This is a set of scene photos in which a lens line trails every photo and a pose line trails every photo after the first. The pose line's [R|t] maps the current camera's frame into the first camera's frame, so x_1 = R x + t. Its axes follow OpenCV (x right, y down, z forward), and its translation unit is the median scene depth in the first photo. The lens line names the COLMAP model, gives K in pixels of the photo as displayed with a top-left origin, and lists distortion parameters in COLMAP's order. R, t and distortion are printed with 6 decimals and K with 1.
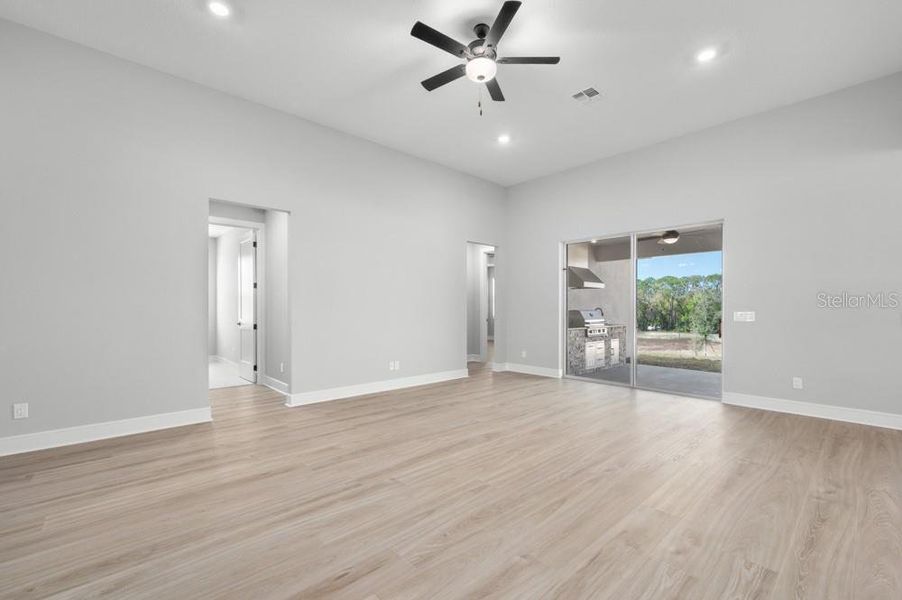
lens RADIAL K [[383.5, 0, 456.2], [0, 383.5, 281.7], [0, 0, 1]] dist [0.000241, -0.000034]
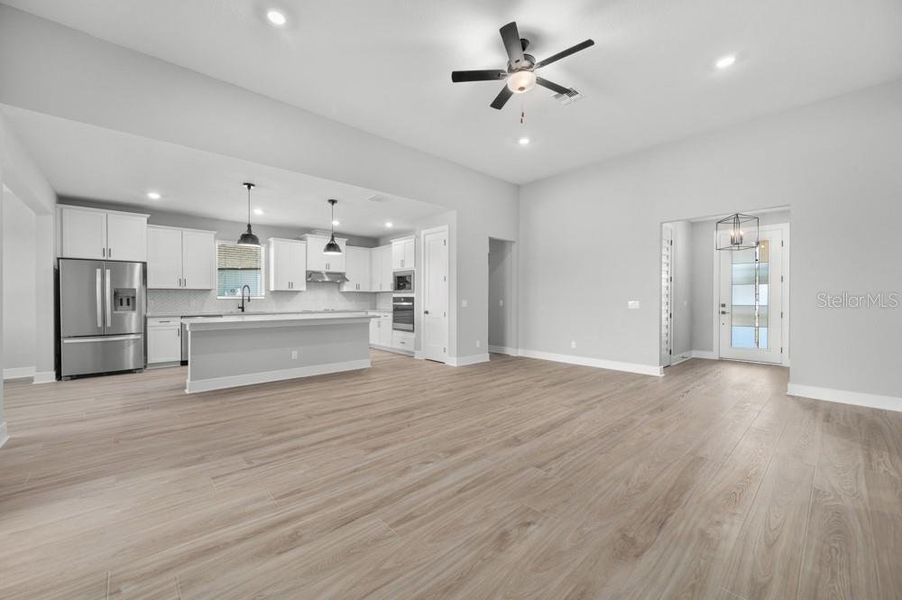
lens RADIAL K [[357.7, 0, 447.4], [0, 357.7, 301.0], [0, 0, 1]] dist [-0.002883, -0.000168]
pose [[-0.999581, -0.003246, 0.028764, 0.254959], [-0.004964, 0.998195, -0.059848, 0.145763], [-0.028517, -0.059966, -0.997793, 2.115454]]
